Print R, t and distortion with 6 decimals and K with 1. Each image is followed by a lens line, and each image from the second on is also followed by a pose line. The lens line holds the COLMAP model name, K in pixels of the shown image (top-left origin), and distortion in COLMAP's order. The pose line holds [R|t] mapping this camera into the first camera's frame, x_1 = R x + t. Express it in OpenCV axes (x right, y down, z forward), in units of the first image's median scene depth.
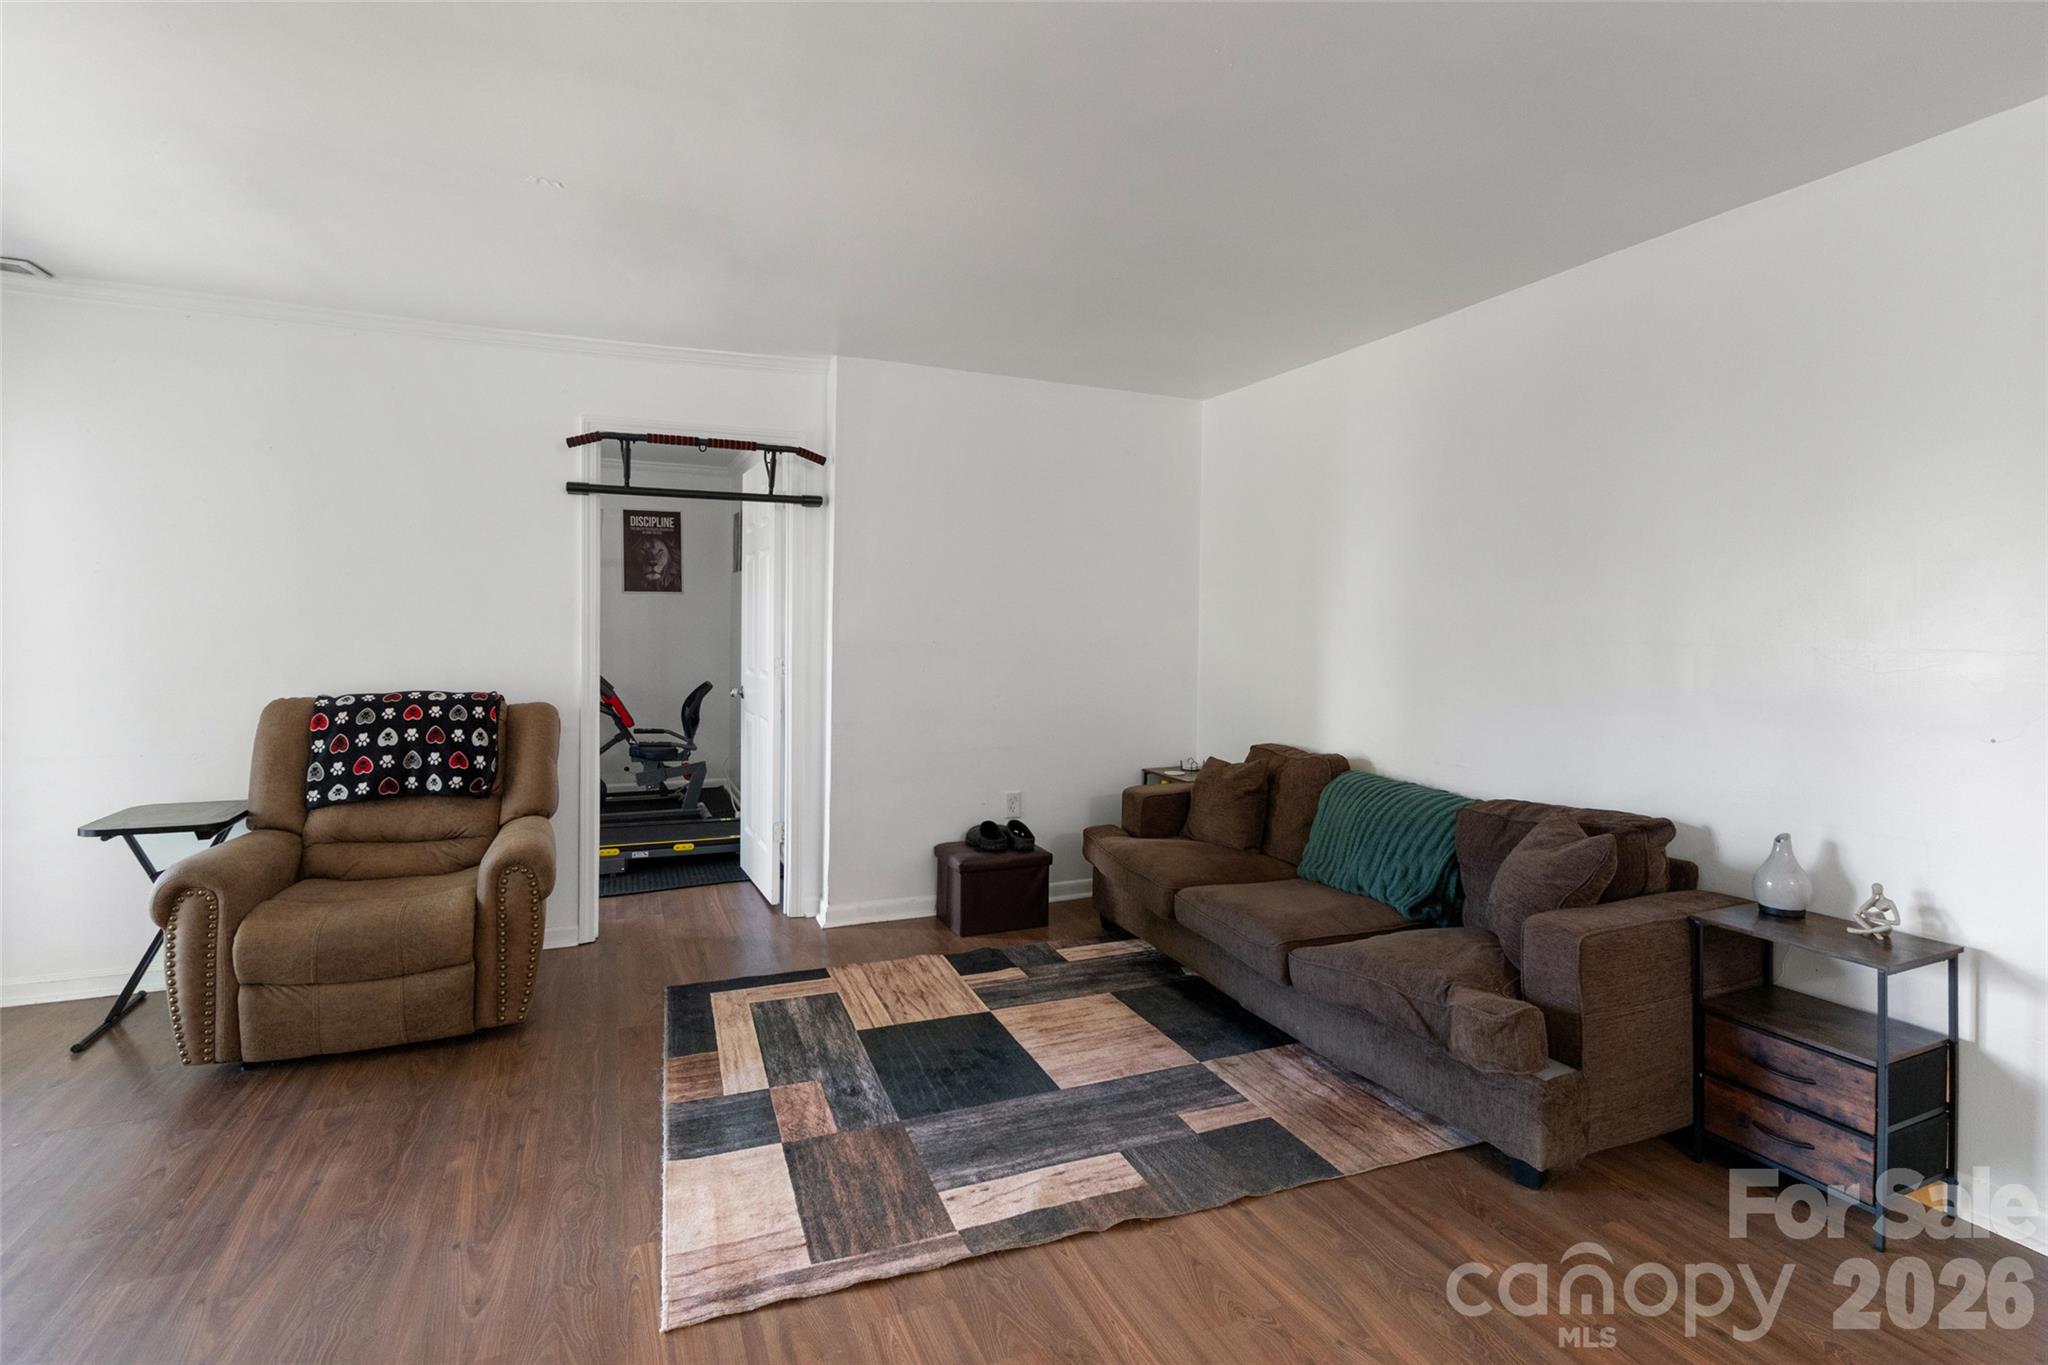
lens RADIAL K [[966.6, 0, 1044.7], [0, 966.6, 643.1], [0, 0, 1]] dist [-0.007640, -0.000655]
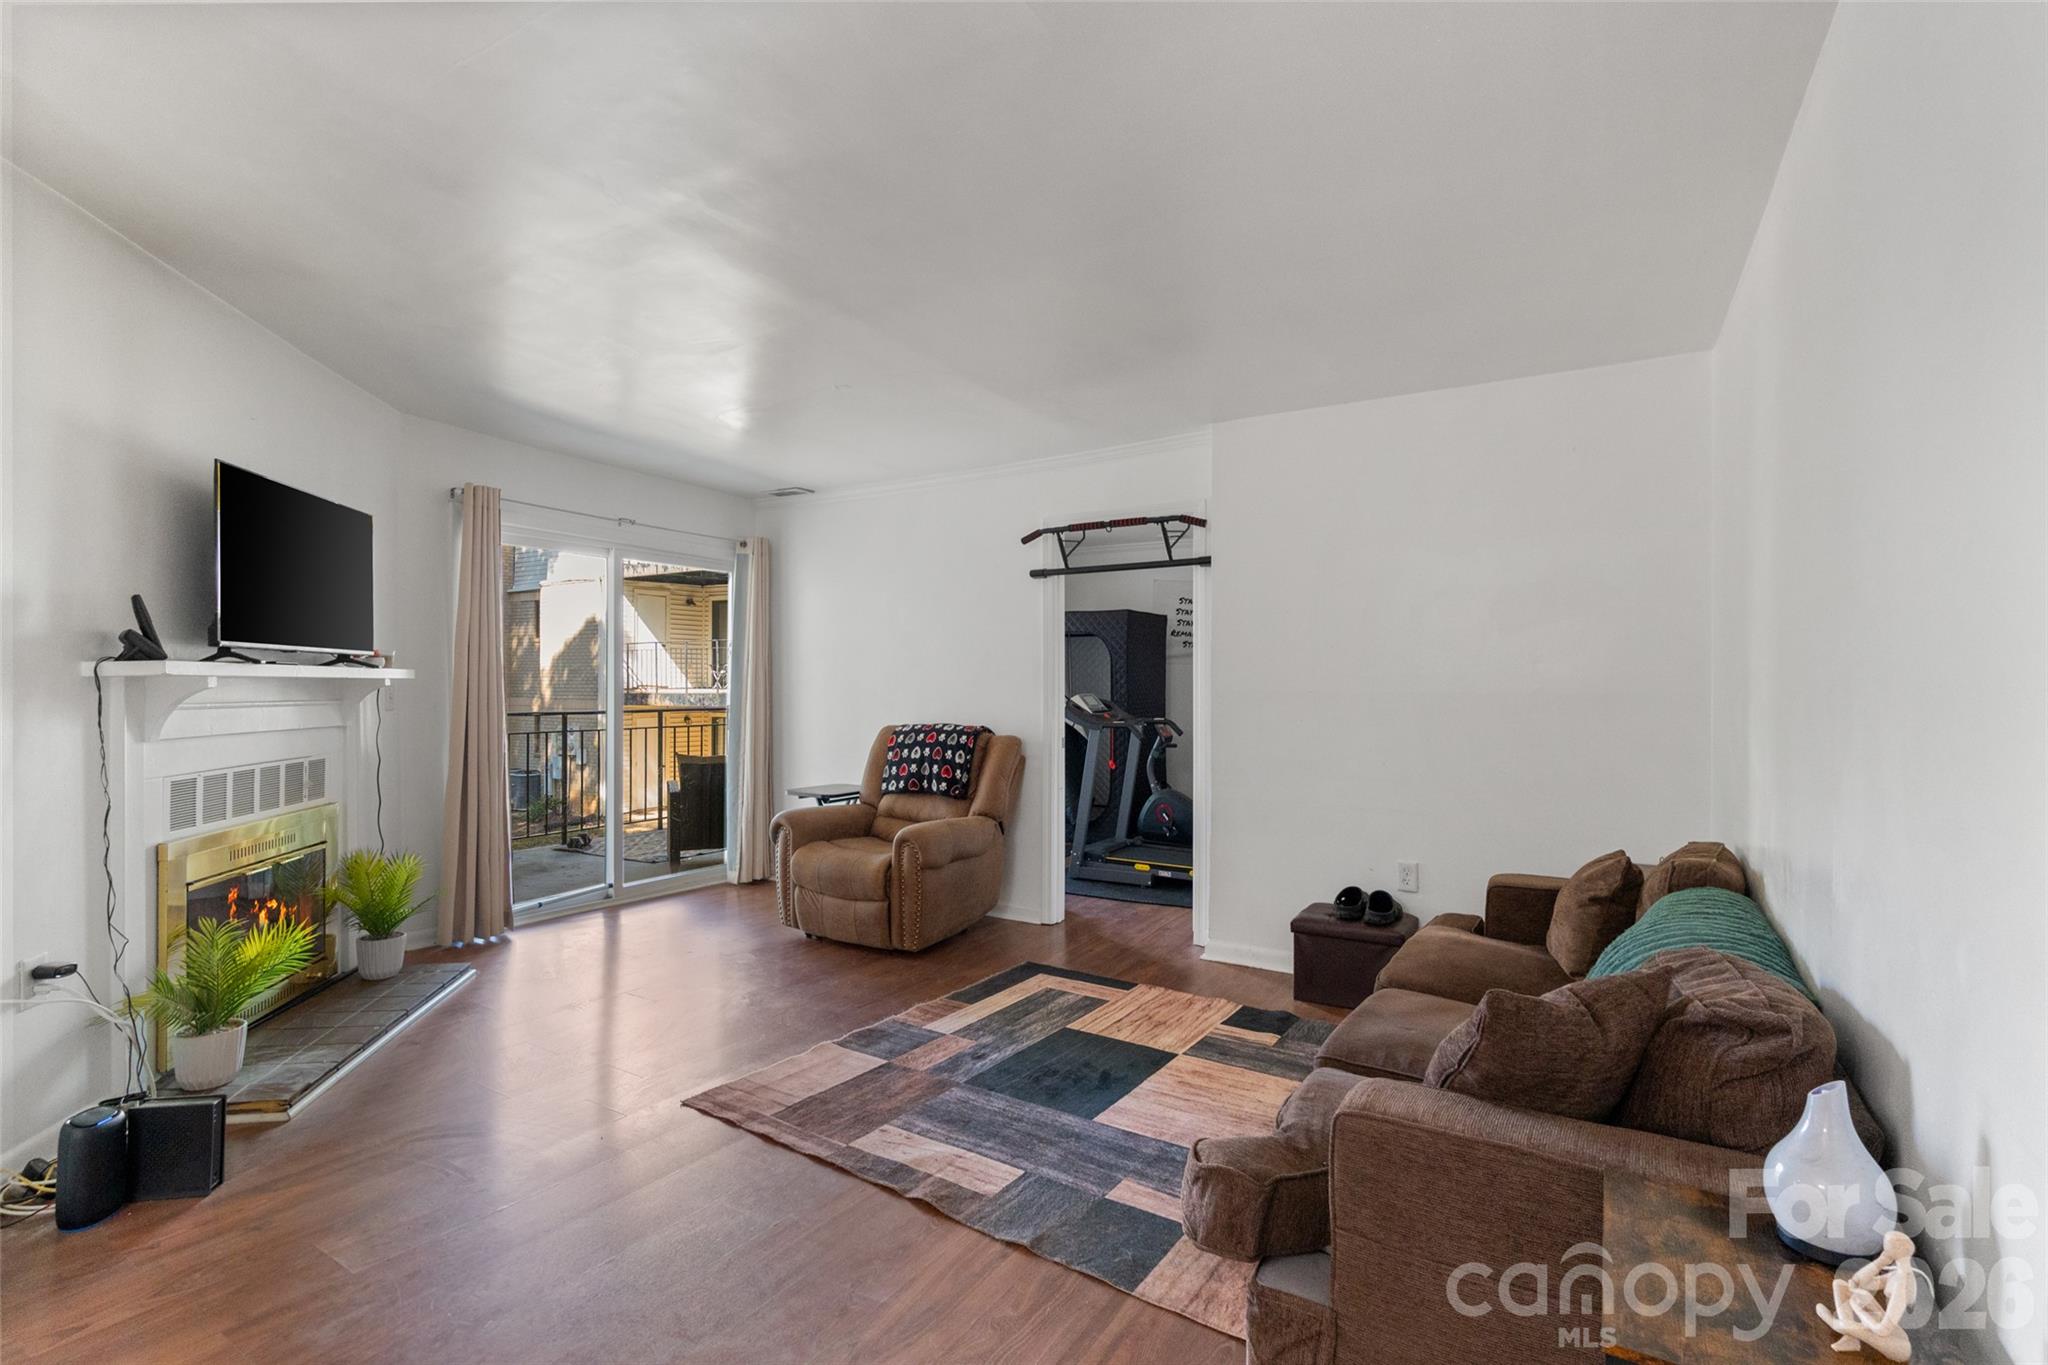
lens RADIAL K [[966.6, 0, 1029.5], [0, 966.6, 682.6], [0, 0, 1]] dist [-0.007640, -0.000655]
pose [[0.555071, -0.008741, -0.831757, 0.692325], [-0.009110, 0.999821, -0.016587, 0.010766], [0.831753, 0.016785, 0.554892, 0.300420]]
